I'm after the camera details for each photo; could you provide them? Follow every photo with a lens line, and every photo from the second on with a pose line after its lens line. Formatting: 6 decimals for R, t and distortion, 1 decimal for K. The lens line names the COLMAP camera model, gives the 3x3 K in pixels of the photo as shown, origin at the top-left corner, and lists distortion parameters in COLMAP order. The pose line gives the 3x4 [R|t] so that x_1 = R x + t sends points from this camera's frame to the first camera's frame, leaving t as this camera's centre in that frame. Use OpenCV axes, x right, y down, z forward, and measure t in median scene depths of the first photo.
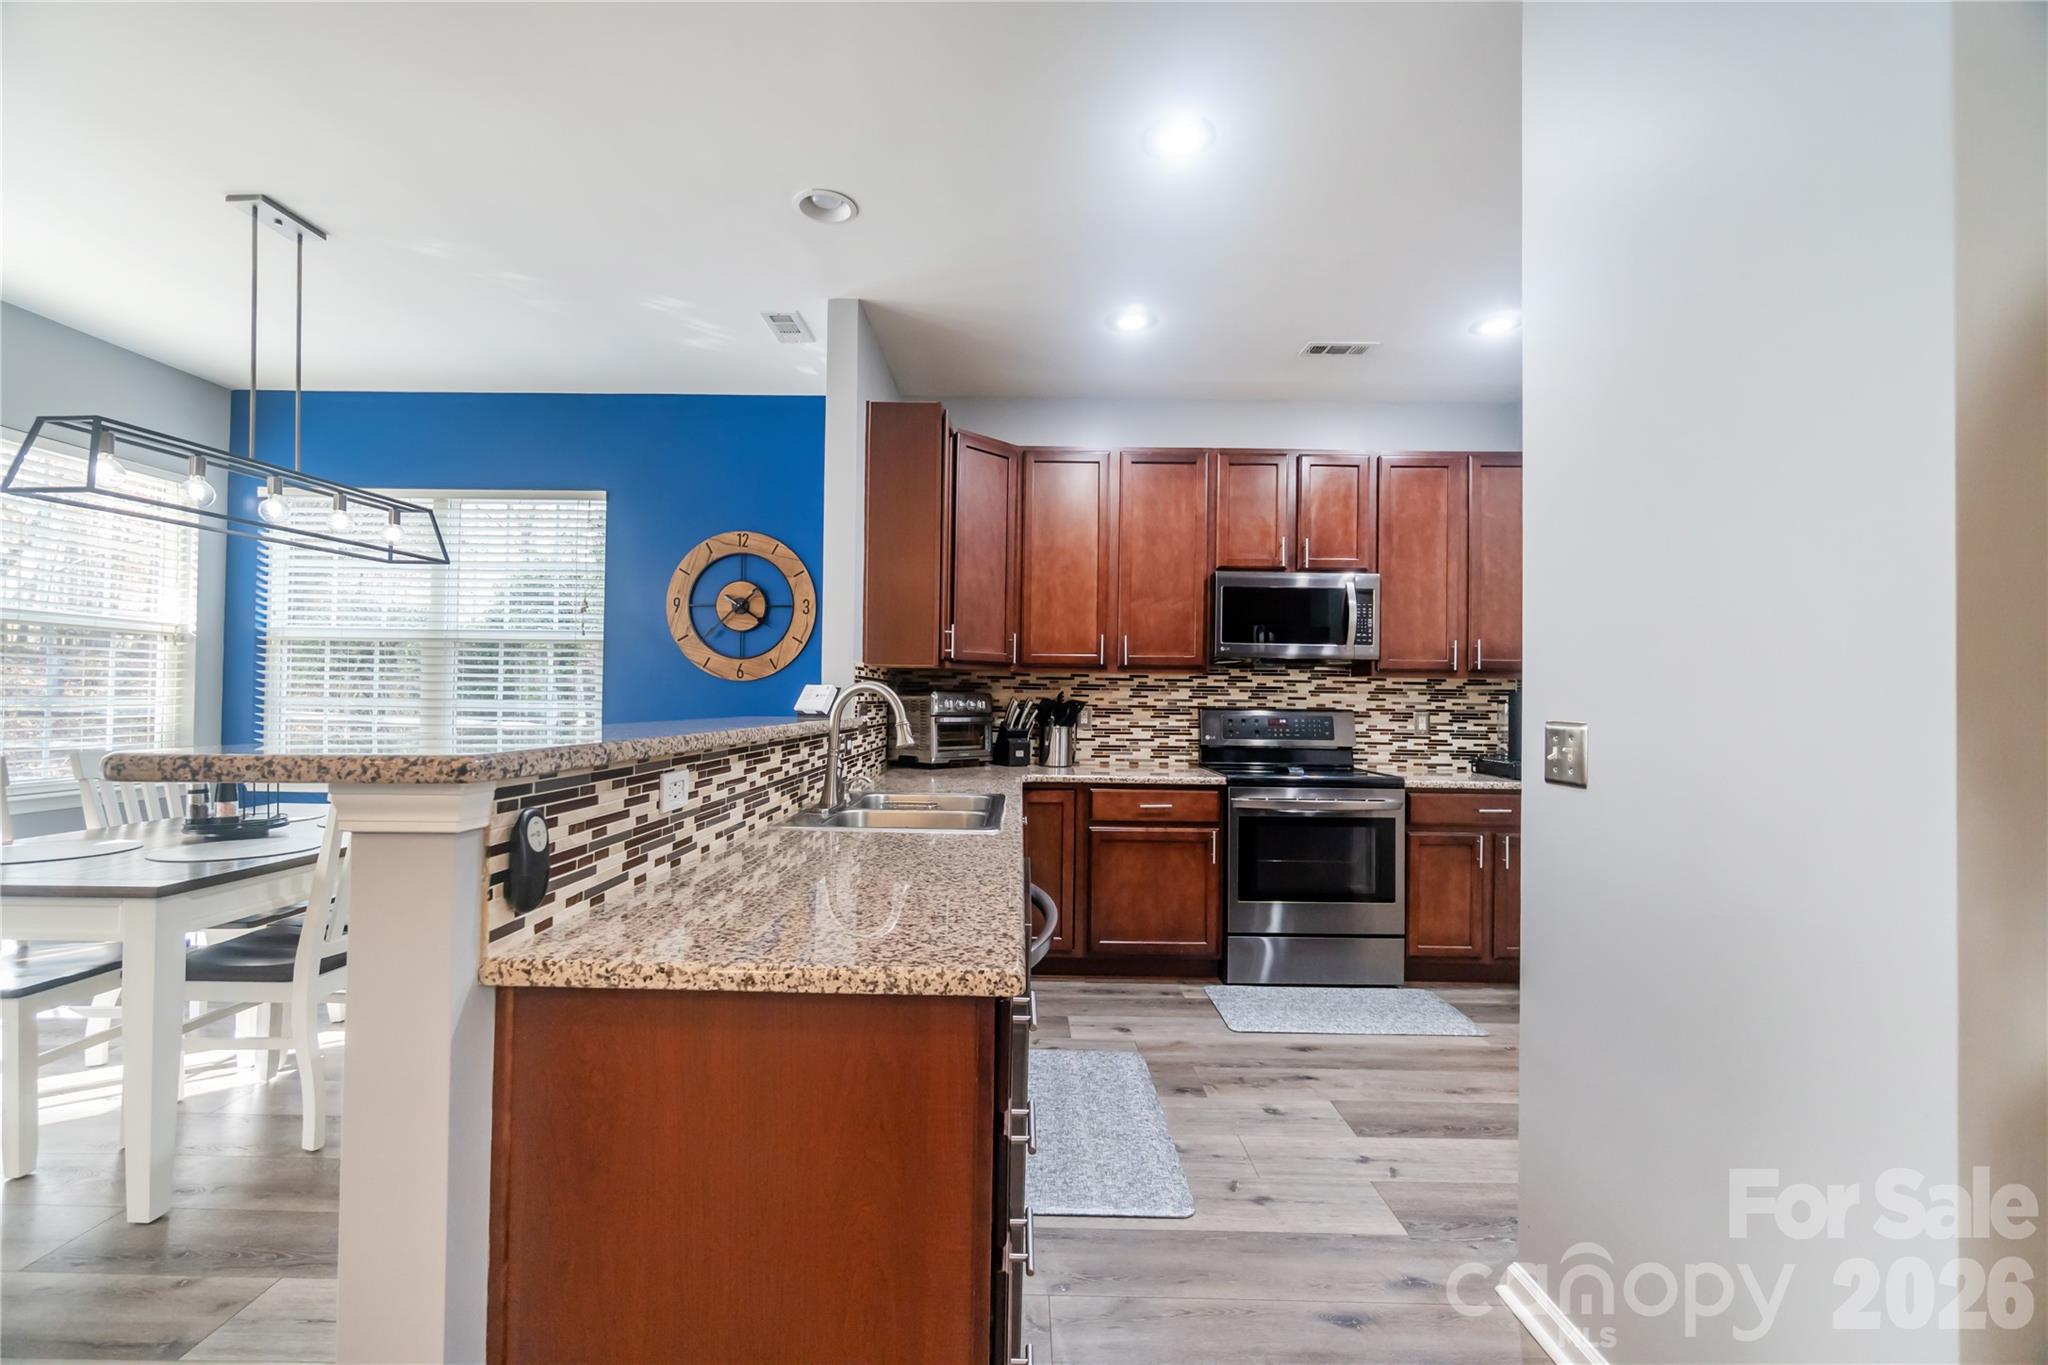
lens RADIAL K [[902.0, 0, 1021.6], [0, 902.0, 690.4], [0, 0, 1]] dist [0.012557, -0.000166]
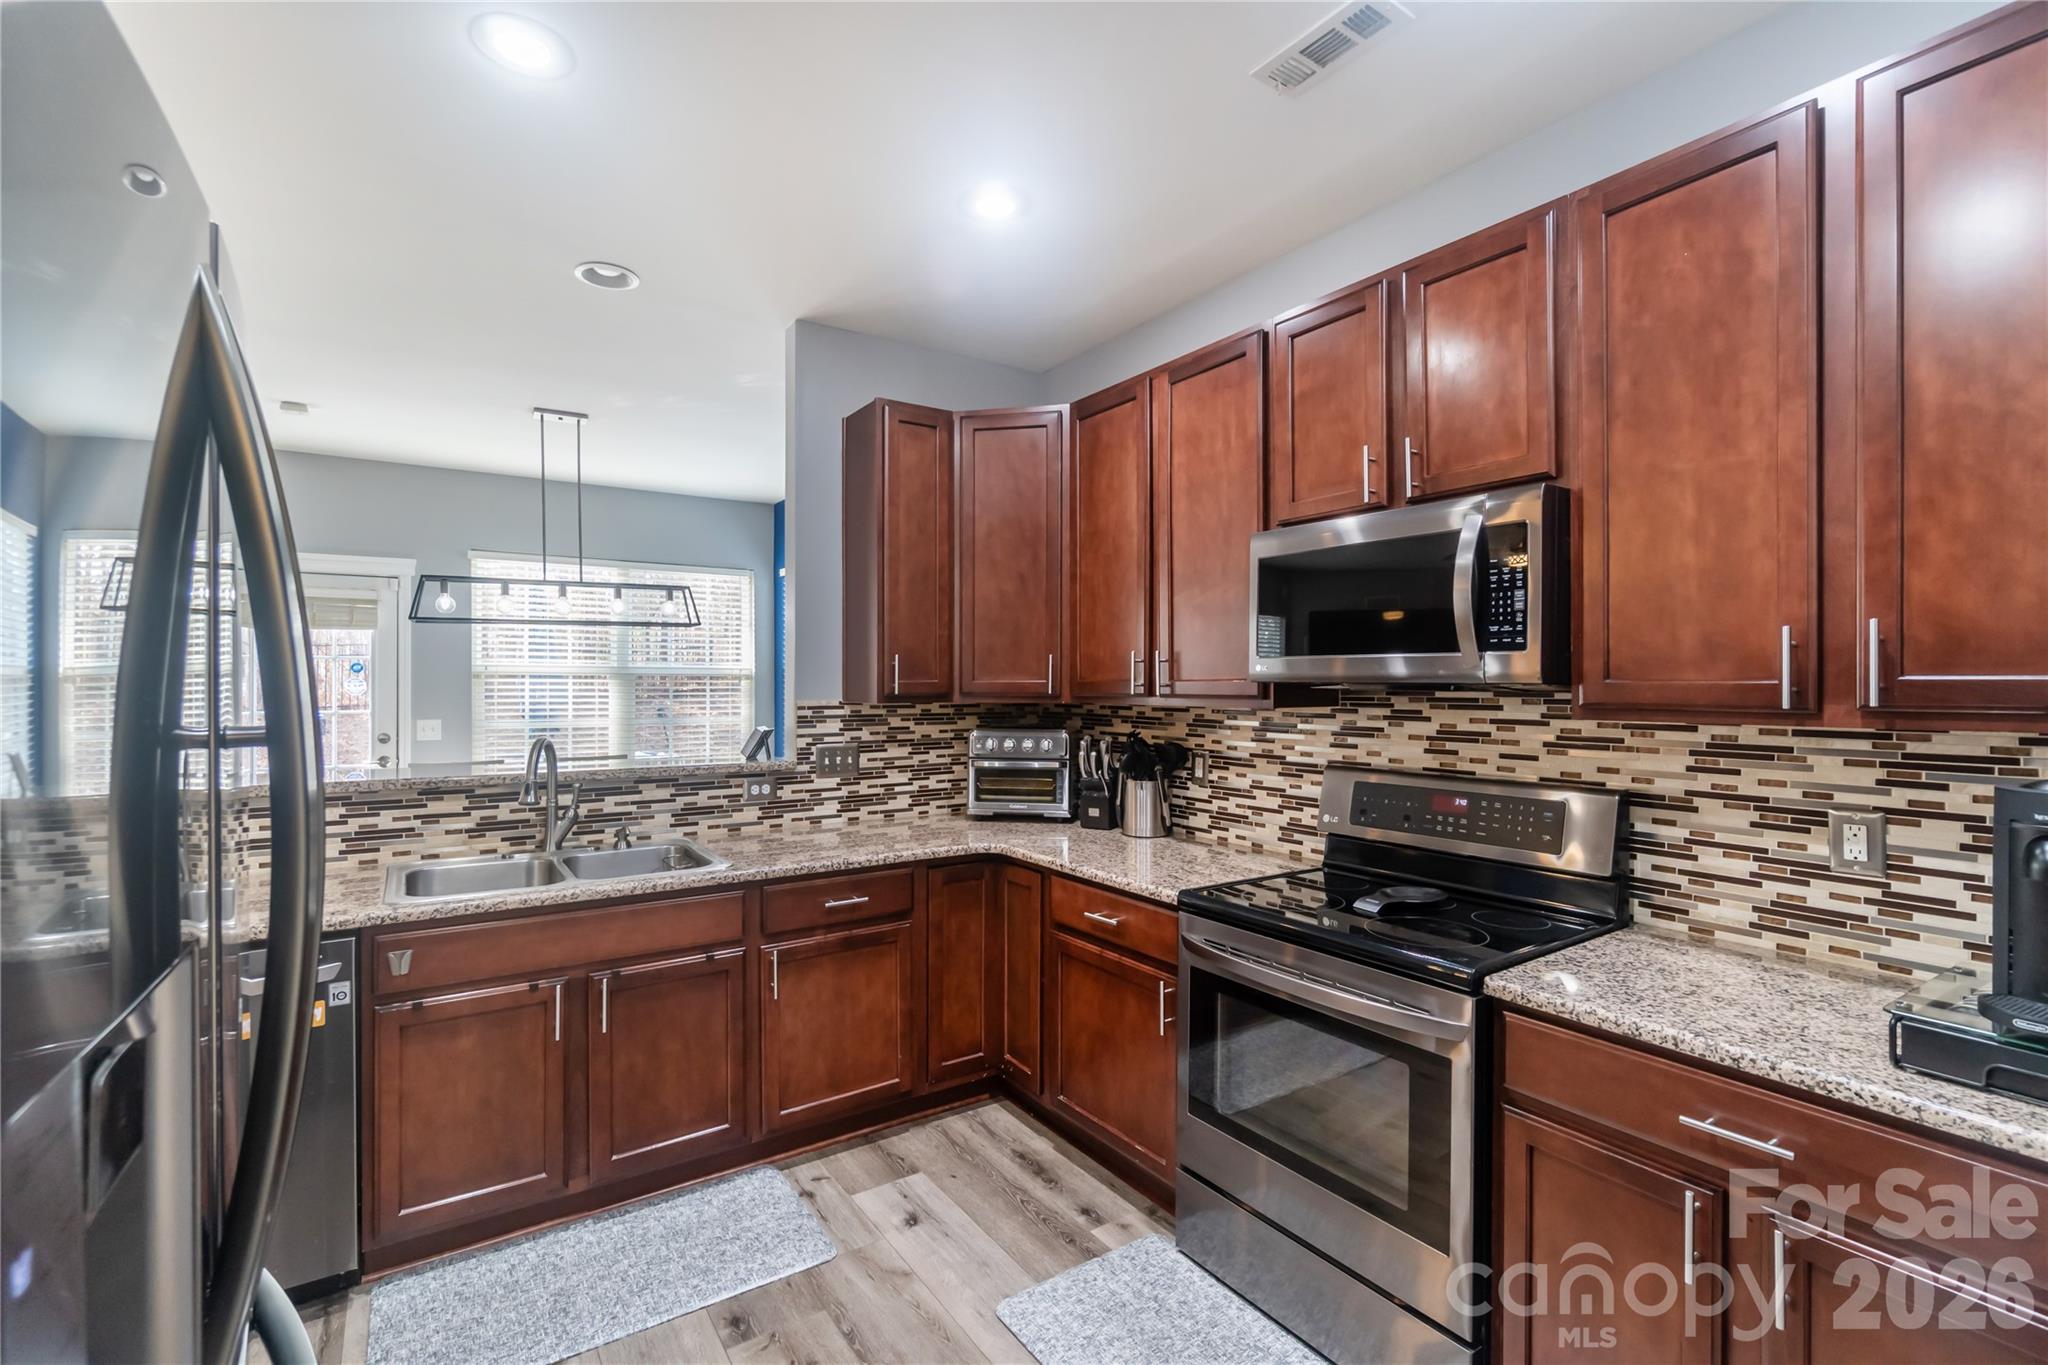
lens RADIAL K [[902.0, 0, 941.2], [0, 902.0, 689.0], [0, 0, 1]] dist [0.012557, -0.000166]
pose [[0.545228, -0.010958, -0.838216, 0.550587], [0.012434, 0.999910, -0.004984, -0.029458], [0.838196, -0.007705, 0.545315, 0.479783]]
